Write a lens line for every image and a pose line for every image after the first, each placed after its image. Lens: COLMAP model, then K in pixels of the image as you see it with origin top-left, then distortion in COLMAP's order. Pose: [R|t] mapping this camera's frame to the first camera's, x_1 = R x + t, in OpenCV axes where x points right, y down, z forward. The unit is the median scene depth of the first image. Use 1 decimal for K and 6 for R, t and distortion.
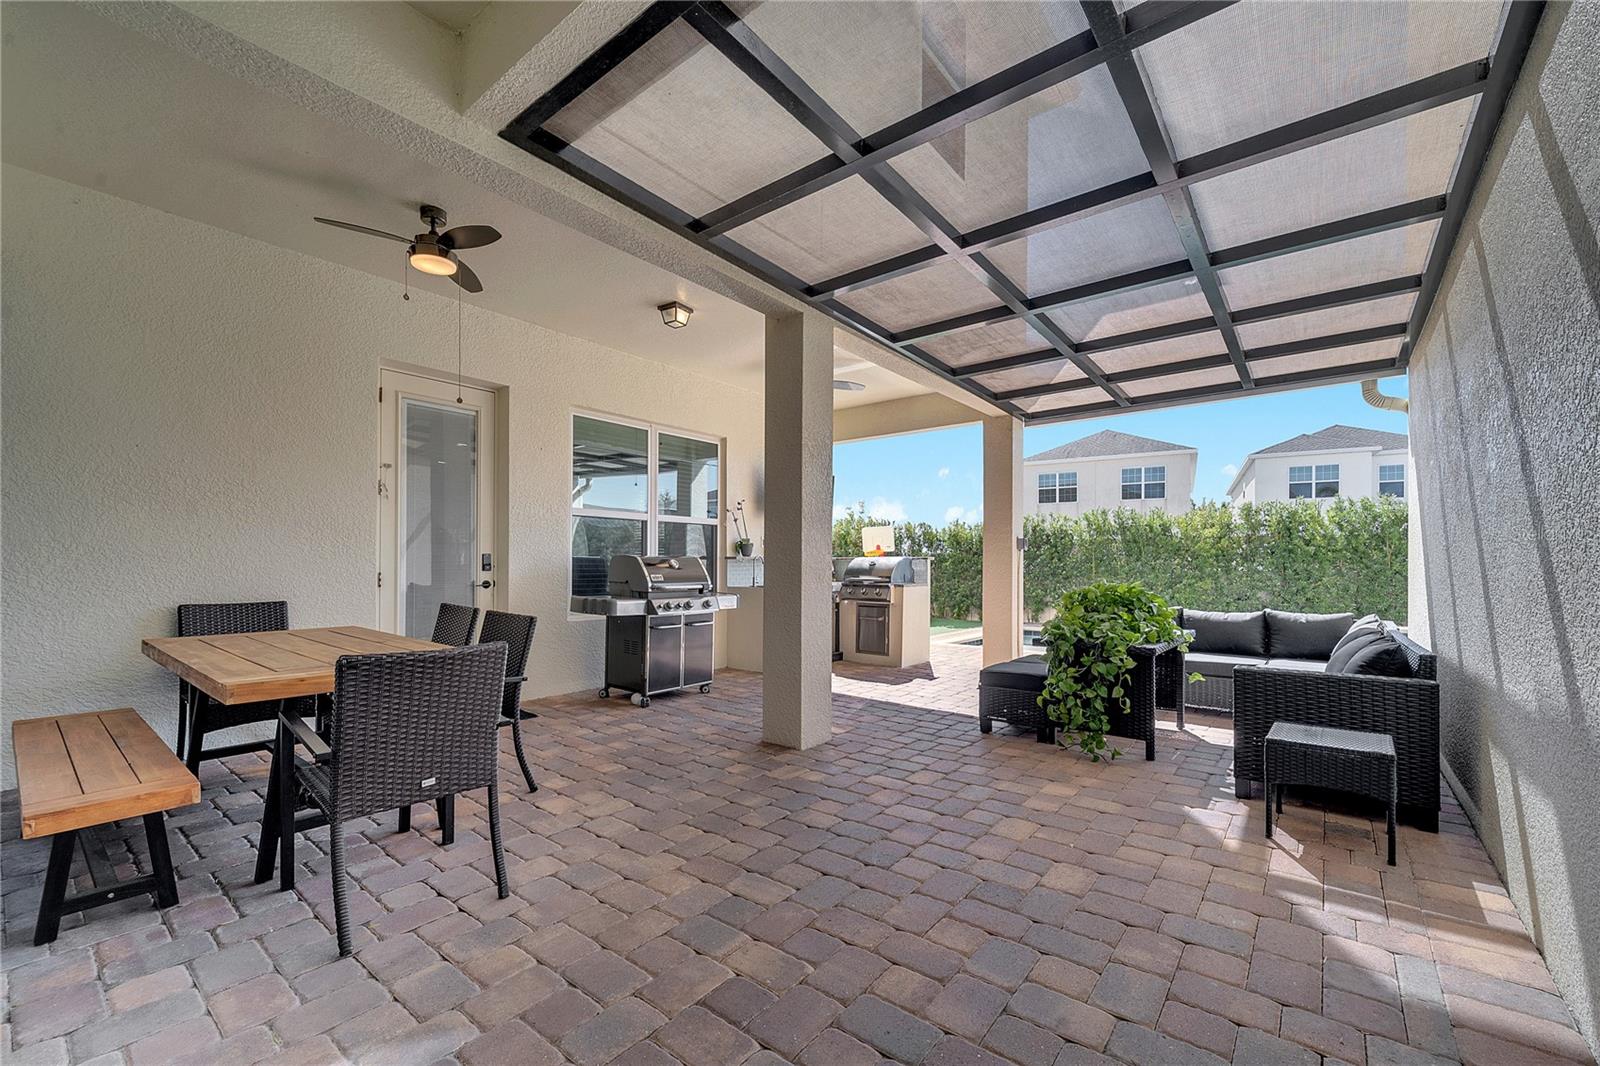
lens RADIAL K [[651.9, 0, 798.9], [0, 651.9, 558.5], [0, 0, 1]] dist [0.003265, -0.000179]
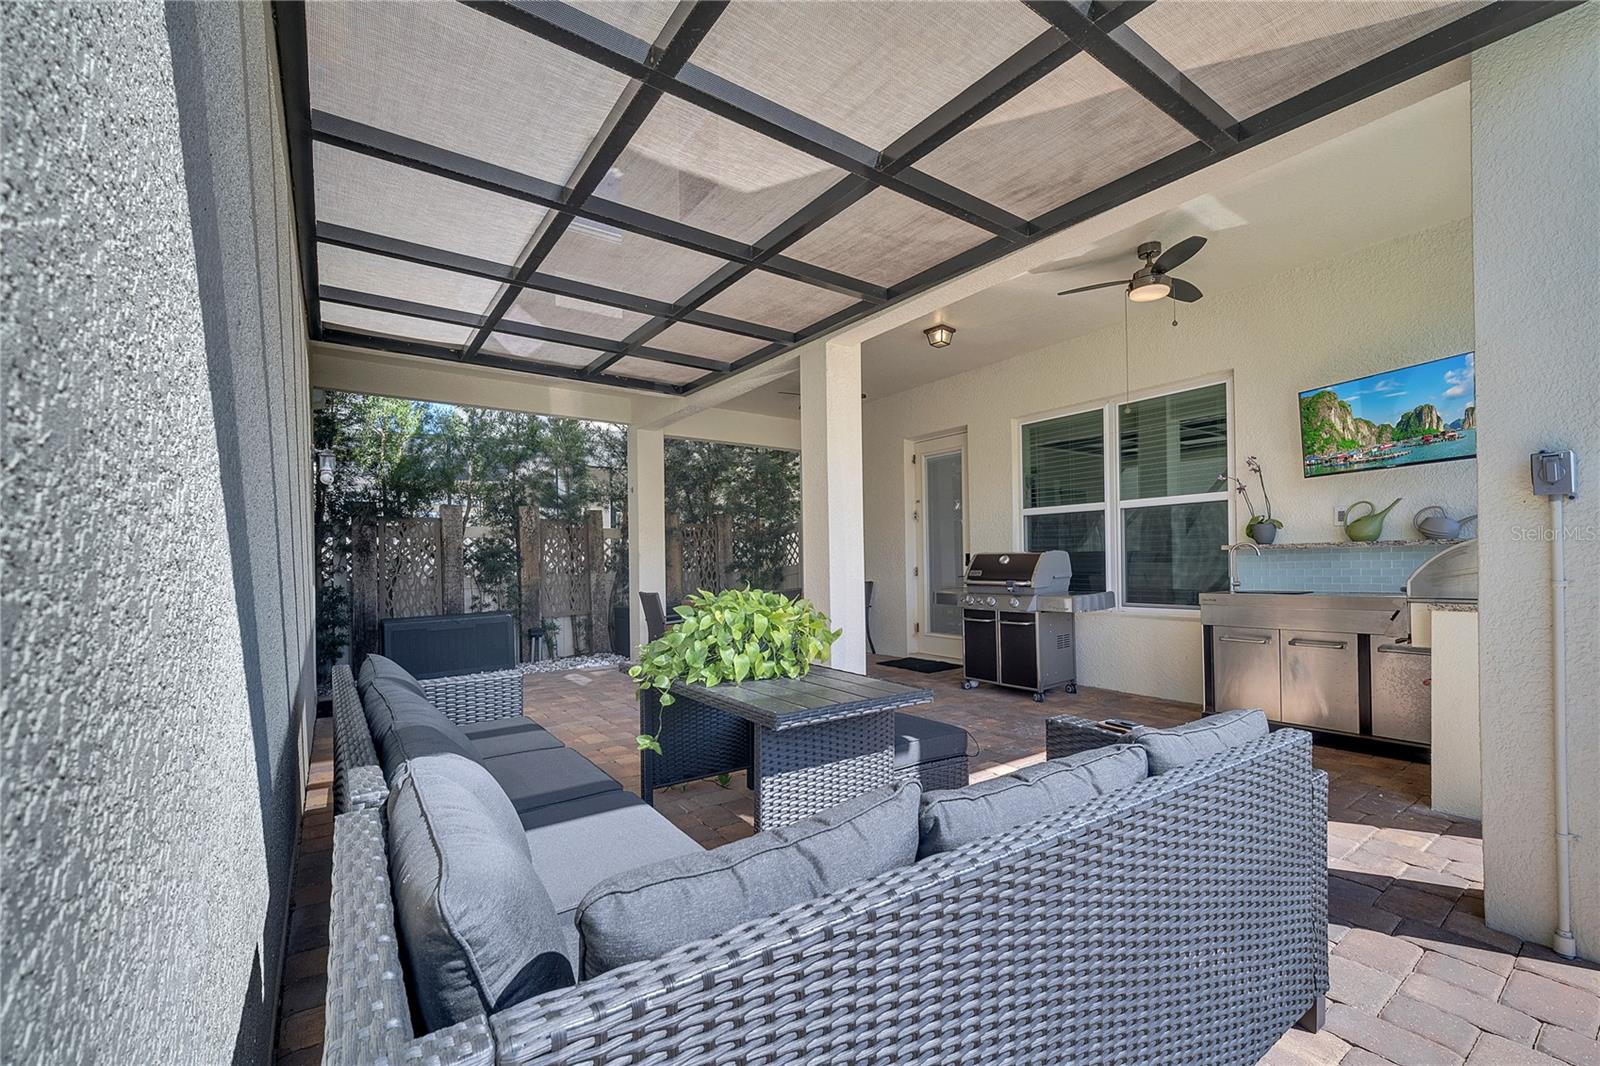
lens RADIAL K [[655.1, 0, 794.9], [0, 655.1, 571.0], [0, 0, 1]] dist [-0.000507, -0.000139]
pose [[-0.281758, -0.005810, -0.959468, 0.668051], [0.020315, 0.999721, -0.012019, 0.020900], [0.959270, -0.022878, -0.281562, 0.747856]]
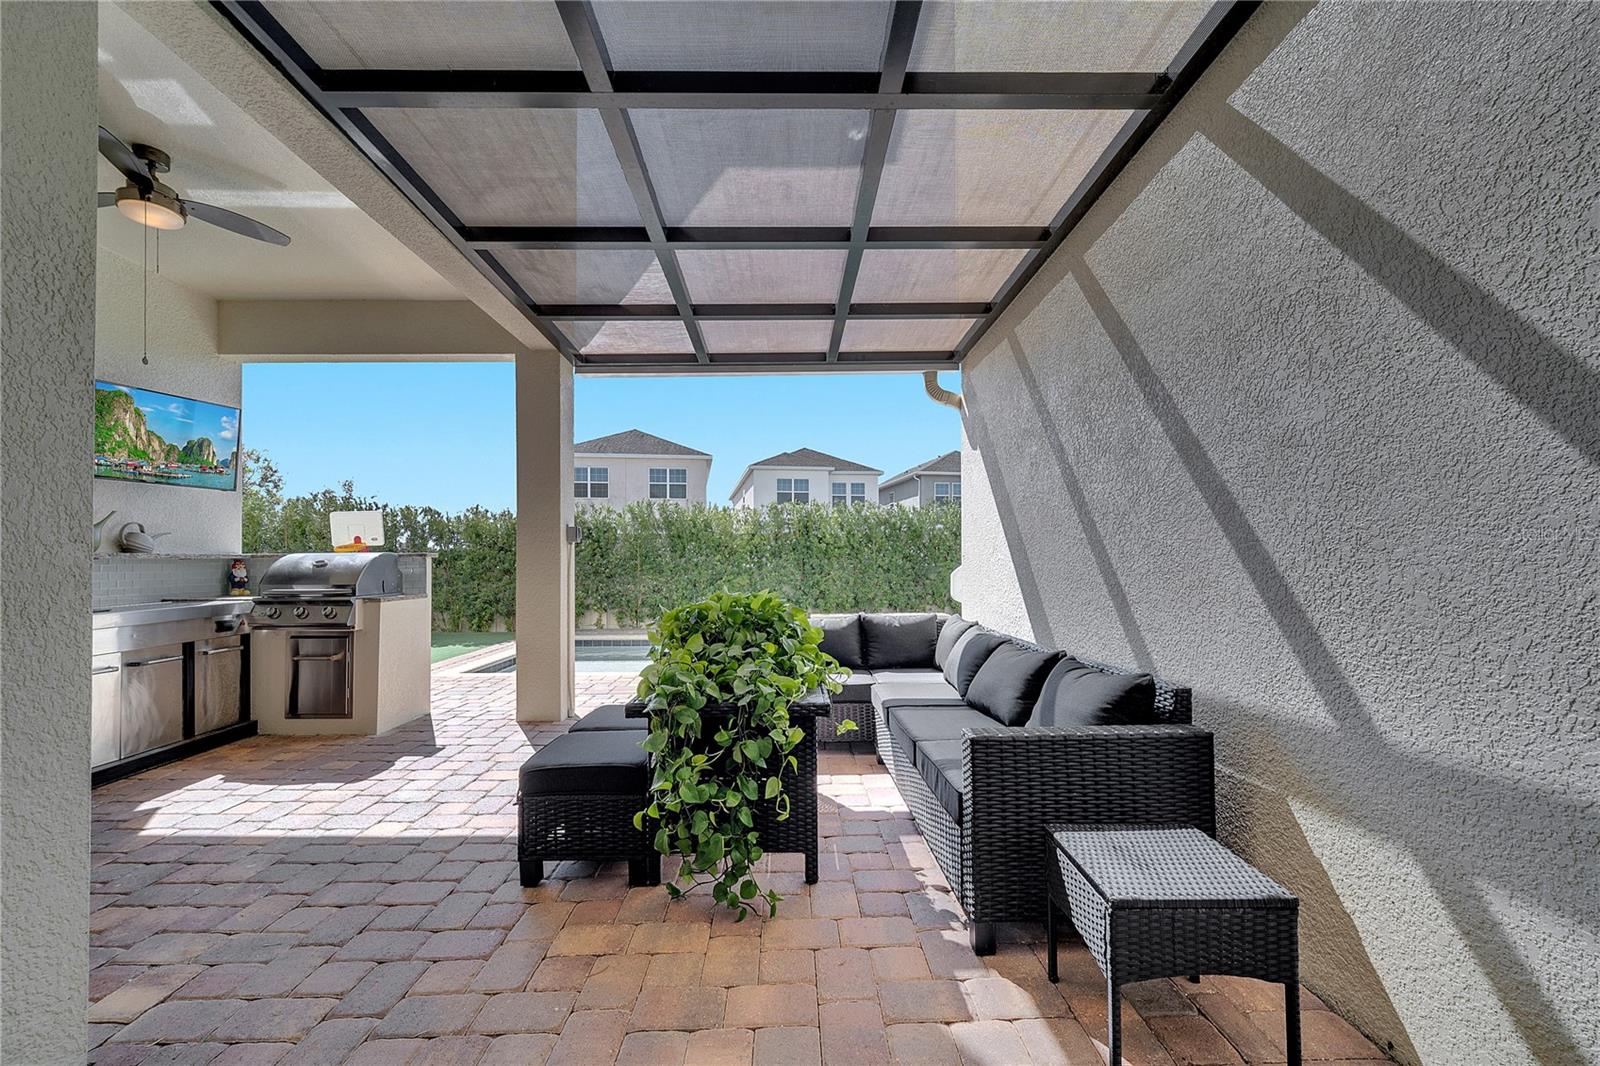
lens RADIAL K [[645.5, 0, 792.6], [0, 645.5, 552.9], [0, 0, 1]] dist [0.002427, -0.000010]
pose [[0.770492, 0.000388, 0.637449, 0.072492], [0.001779, 0.999995, -0.002759, 0.000230], [-0.637447, 0.003260, 0.770487, 0.287971]]
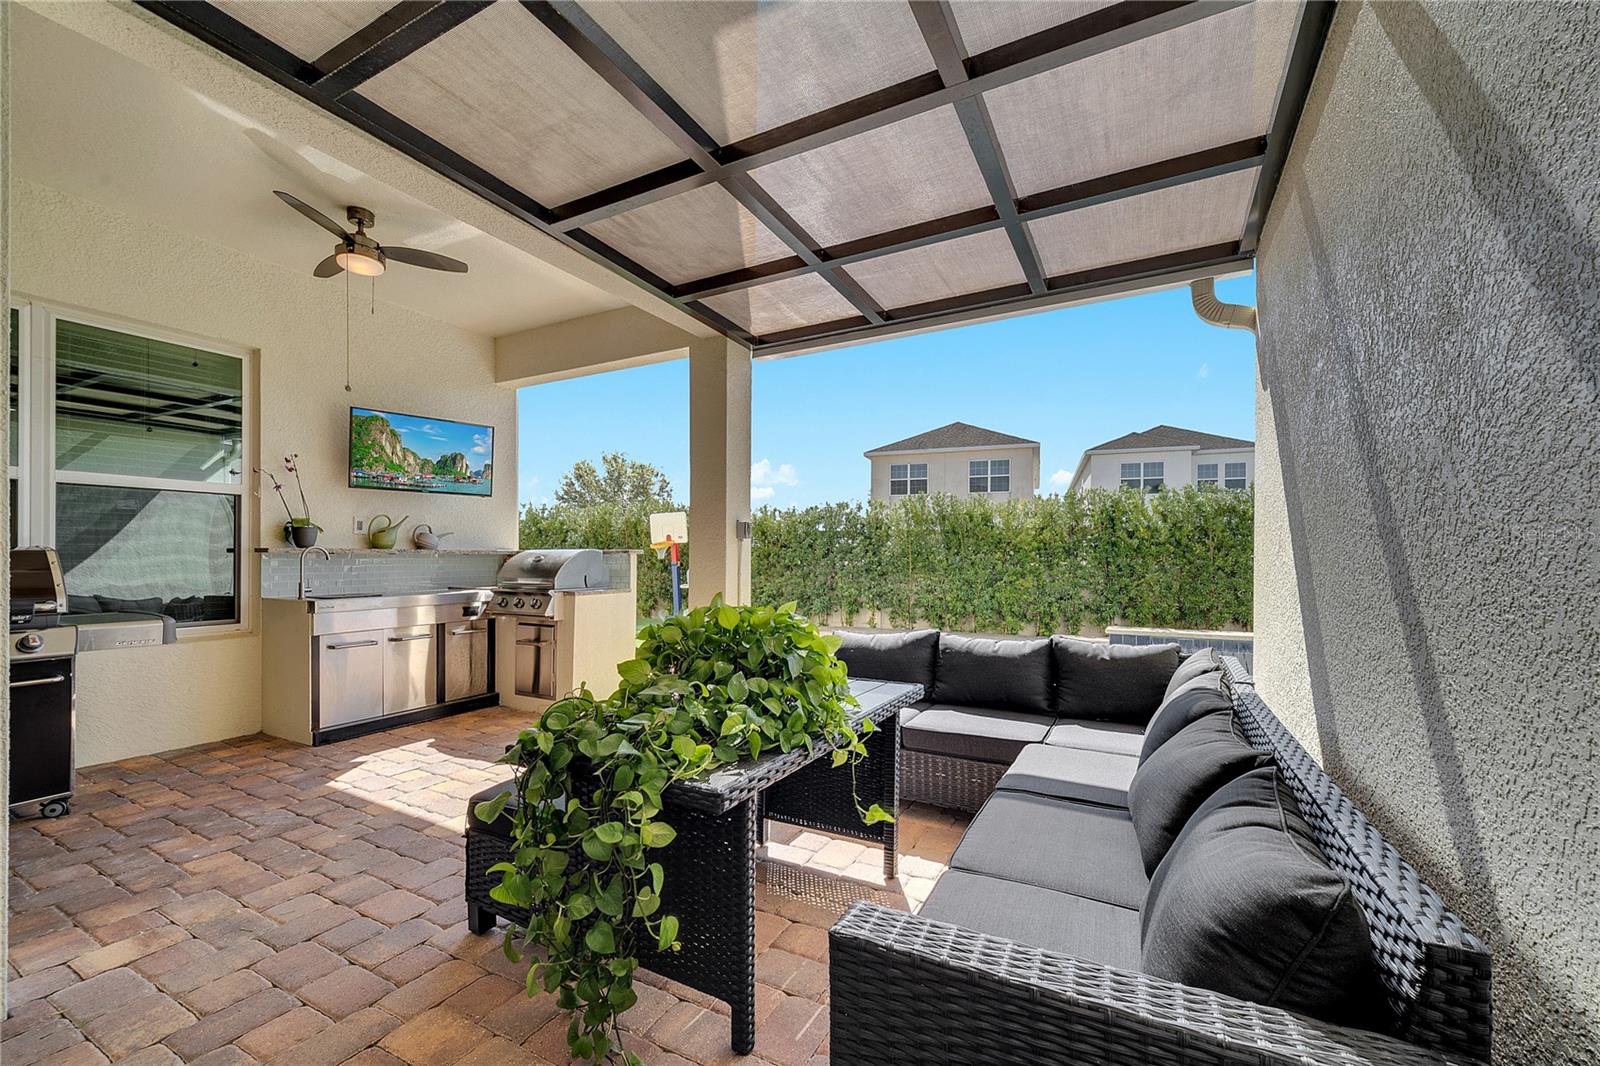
lens RADIAL K [[651.9, 0, 798.9], [0, 651.9, 558.5], [0, 0, 1]] dist [0.003265, -0.000179]
pose [[0.983570, 0.000440, 0.180528, 0.266040], [-0.002484, 0.999935, 0.011097, -0.001135], [-0.180512, -0.011363, 0.983507, 0.317387]]
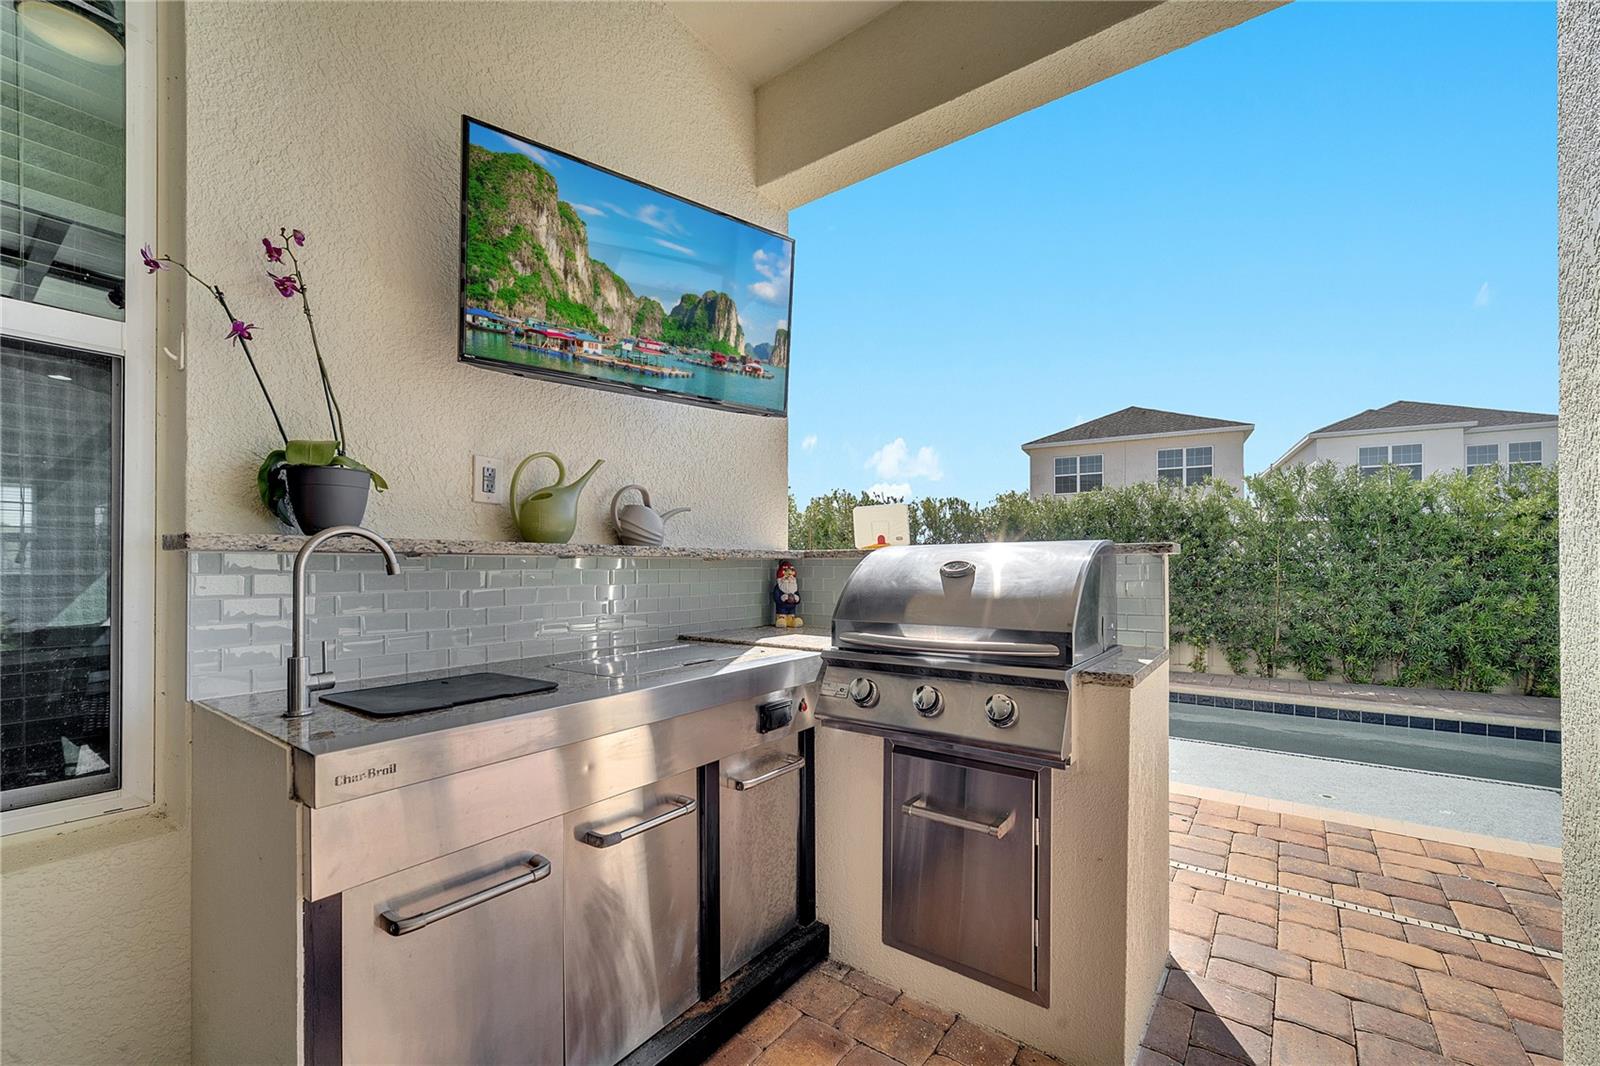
lens RADIAL K [[655.1, 0, 794.9], [0, 655.1, 571.0], [0, 0, 1]] dist [-0.000507, -0.000139]
pose [[0.999534, -0.004307, 0.030236, 0.051066], [0.003898, 0.999900, 0.013564, 0.005107], [-0.030291, -0.013440, 0.999451, 0.808559]]
